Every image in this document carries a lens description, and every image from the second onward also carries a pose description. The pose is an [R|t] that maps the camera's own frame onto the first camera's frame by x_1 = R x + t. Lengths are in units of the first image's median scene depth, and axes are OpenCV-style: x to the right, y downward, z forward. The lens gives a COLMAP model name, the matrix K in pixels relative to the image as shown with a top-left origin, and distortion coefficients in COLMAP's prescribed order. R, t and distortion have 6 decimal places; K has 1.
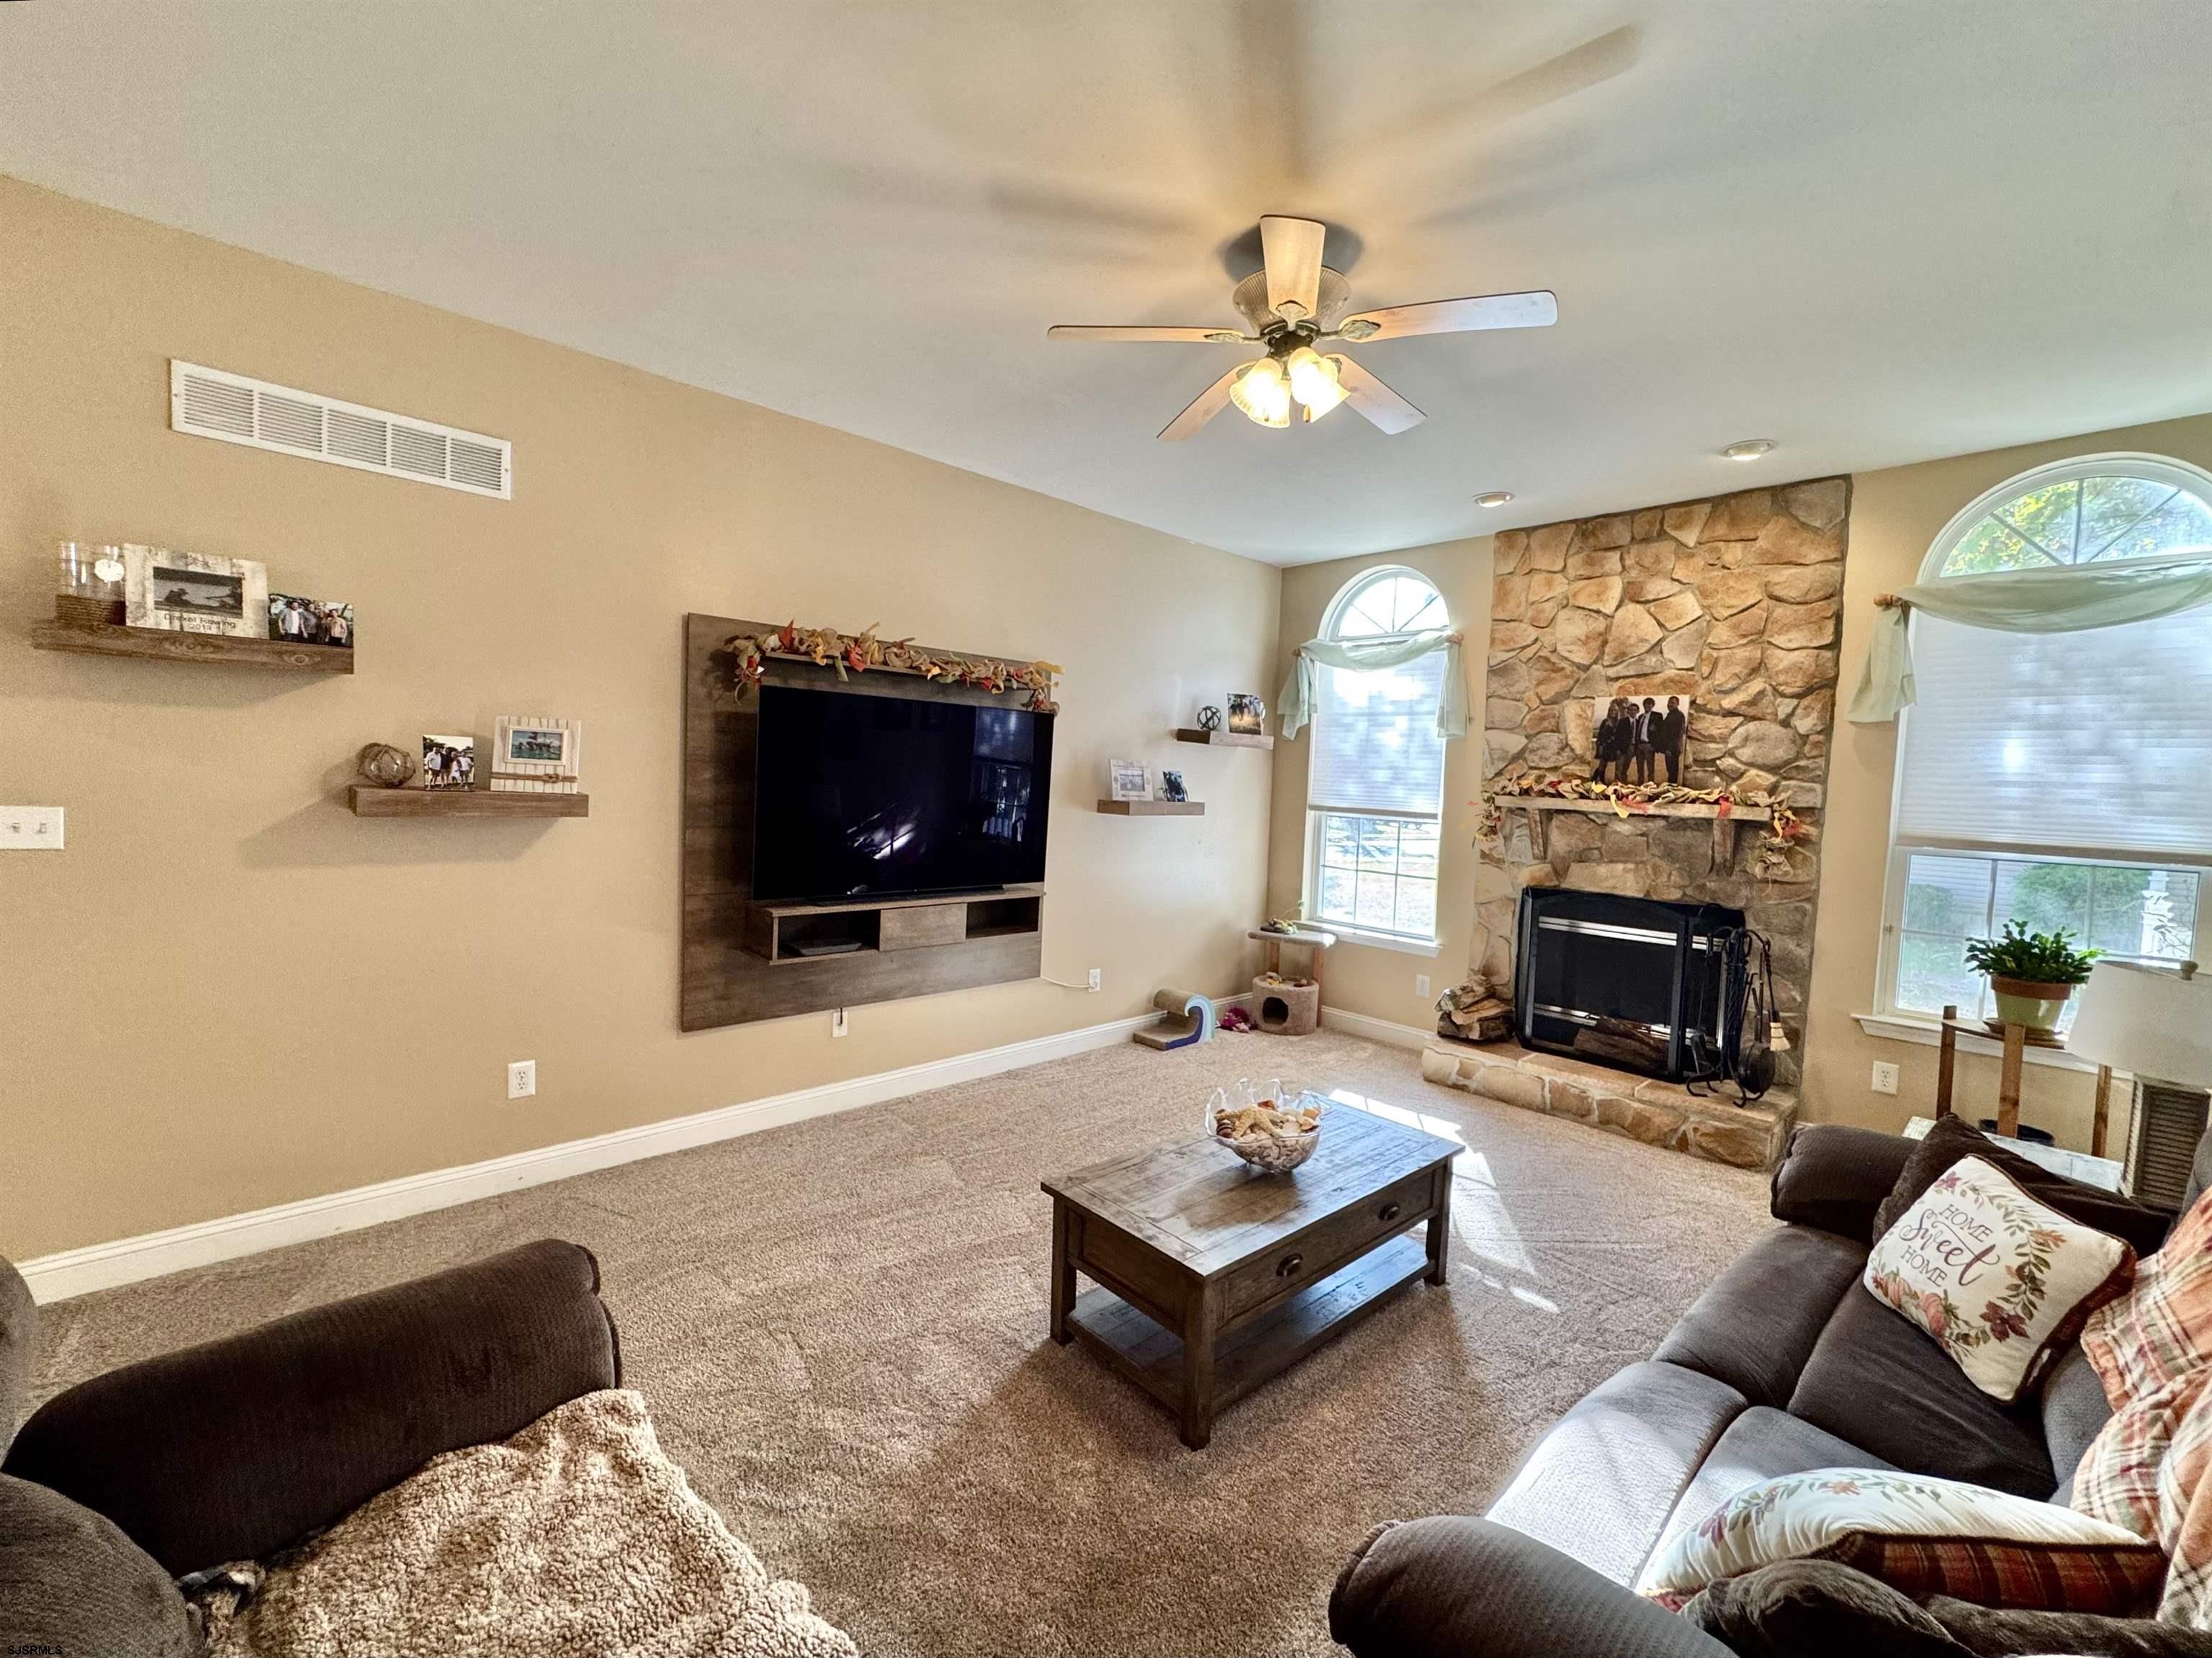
lens RADIAL K [[886.0, 0, 1104.3], [0, 886.0, 838.2], [0, 0, 1]] dist [-0.020149, -0.000457]
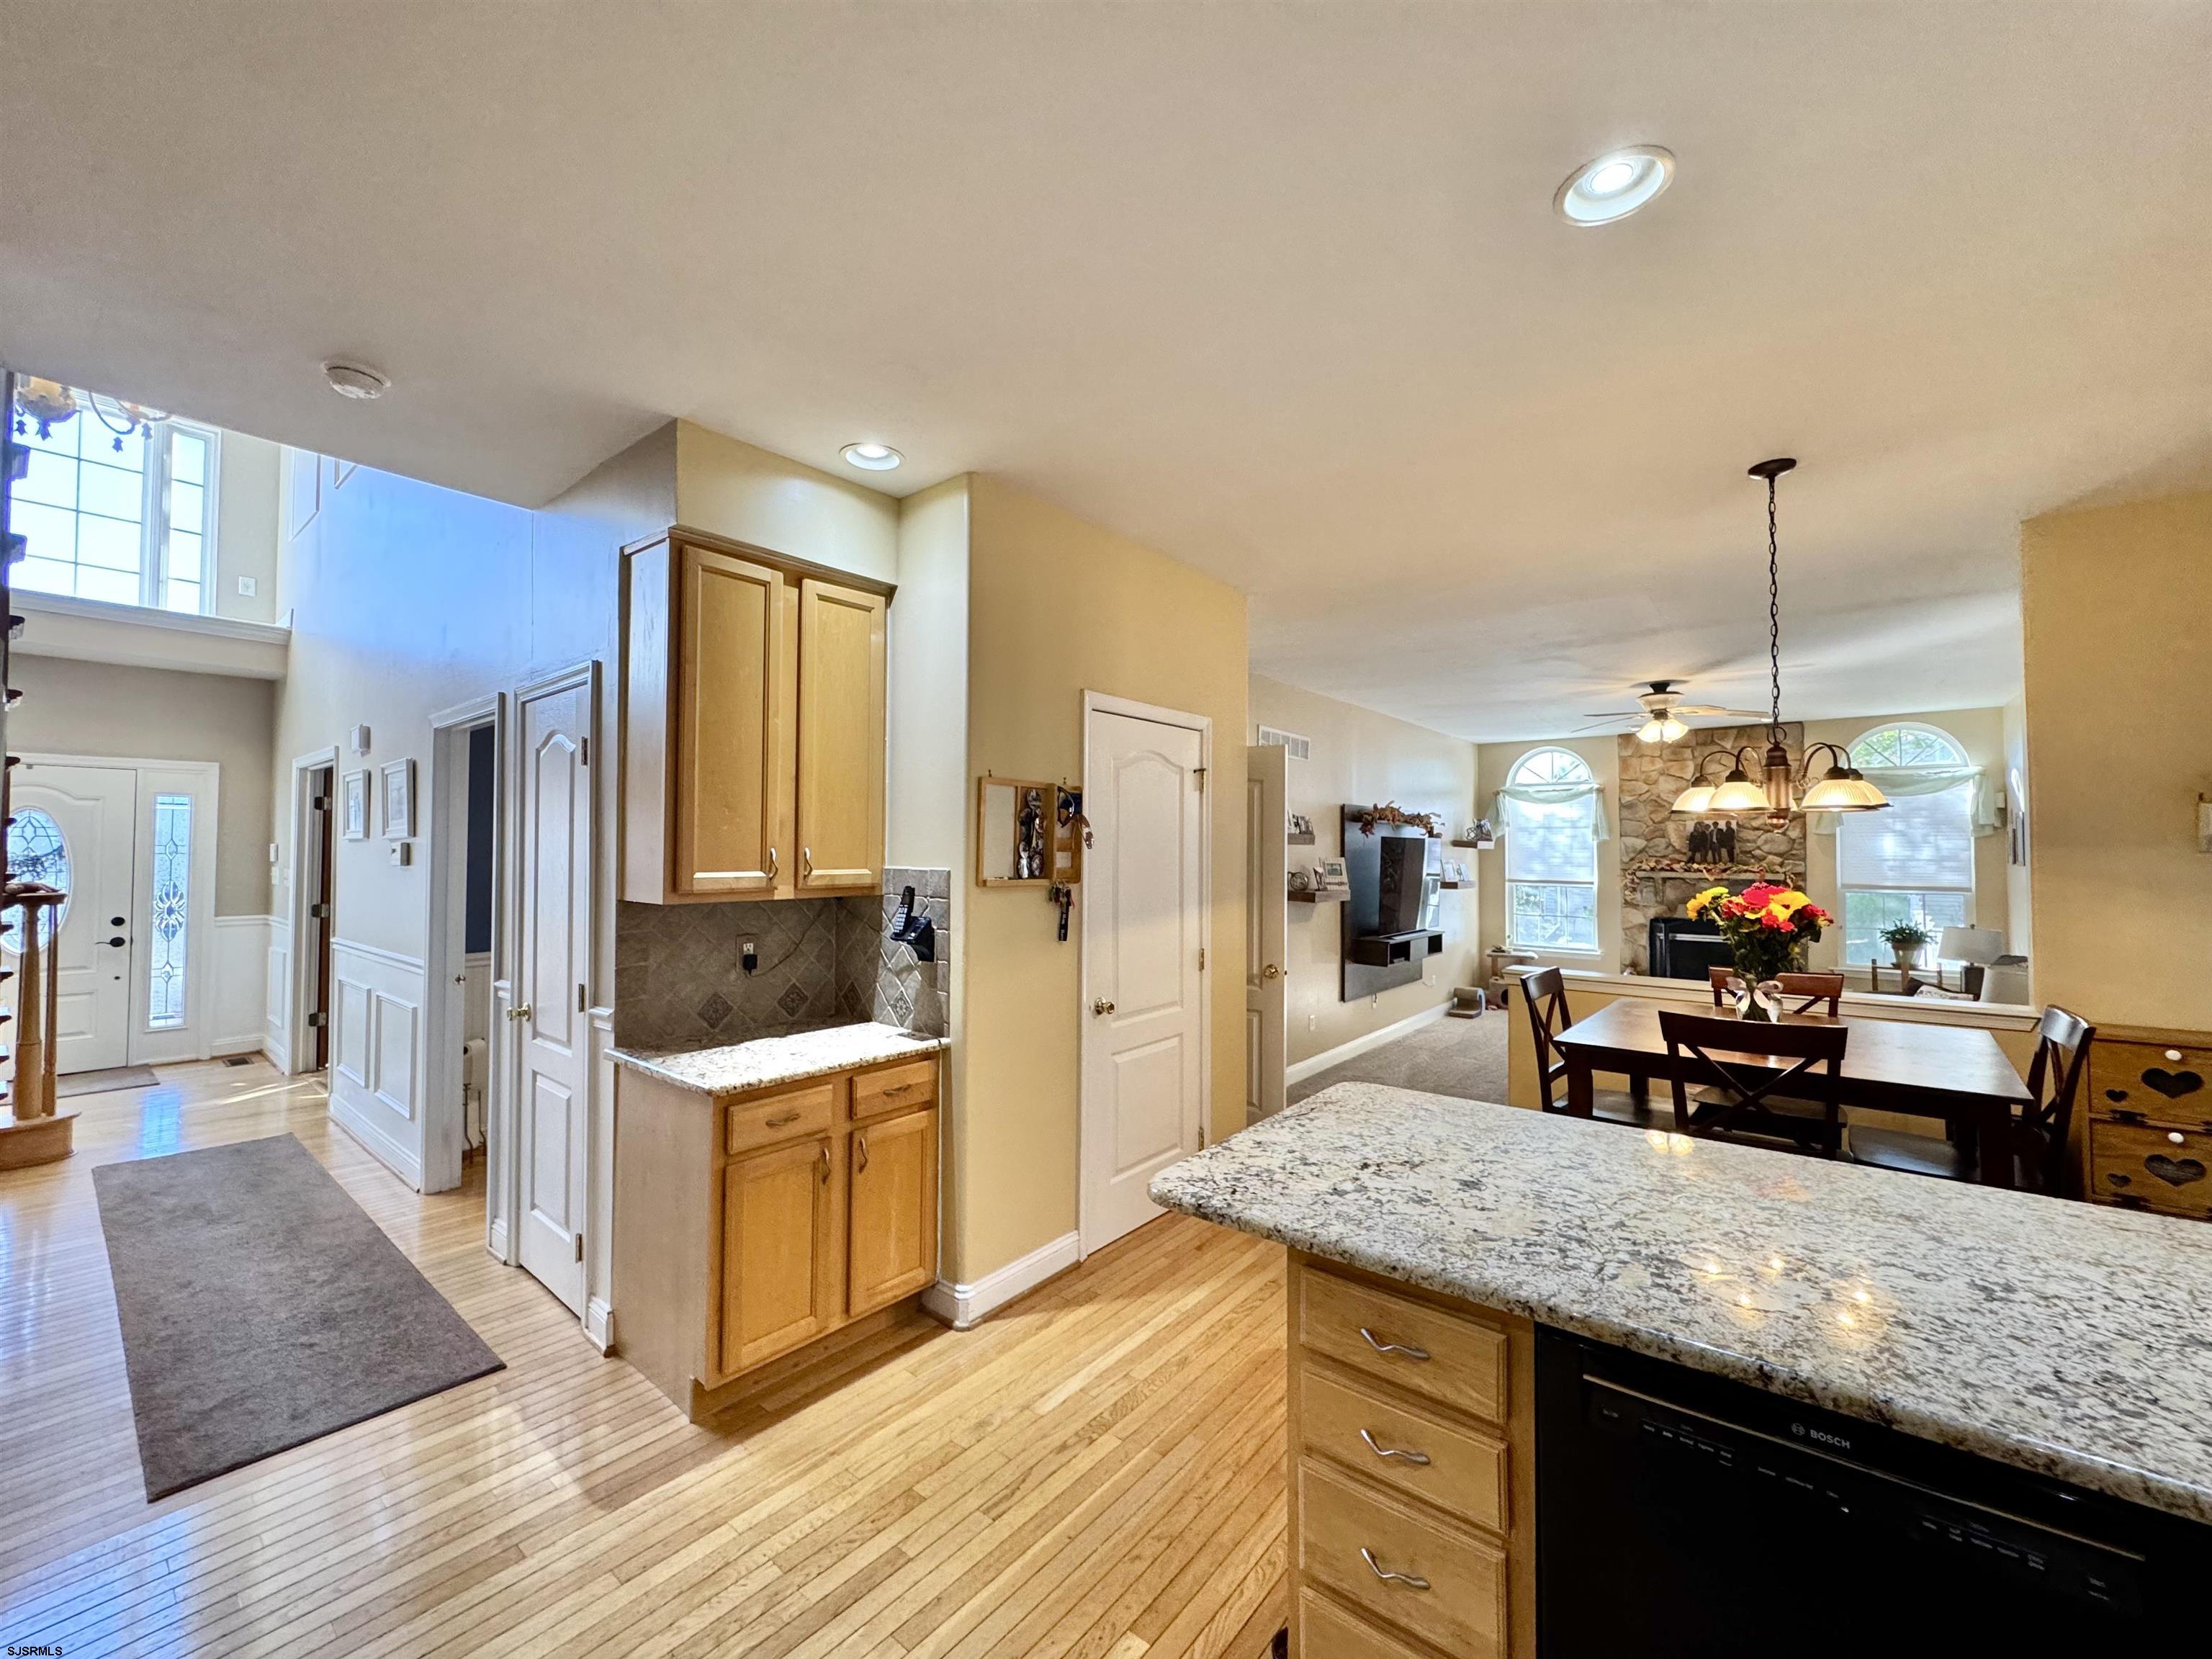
lens RADIAL K [[881.9, 0, 1104.7], [0, 881.9, 826.7], [0, 0, 1]] dist [-0.002488, -0.000461]
pose [[0.992353, -0.031050, 0.119465, -0.929364], [0.041912, 0.995103, -0.089513, -0.020657], [-0.116101, 0.093835, 0.988795, -0.774281]]
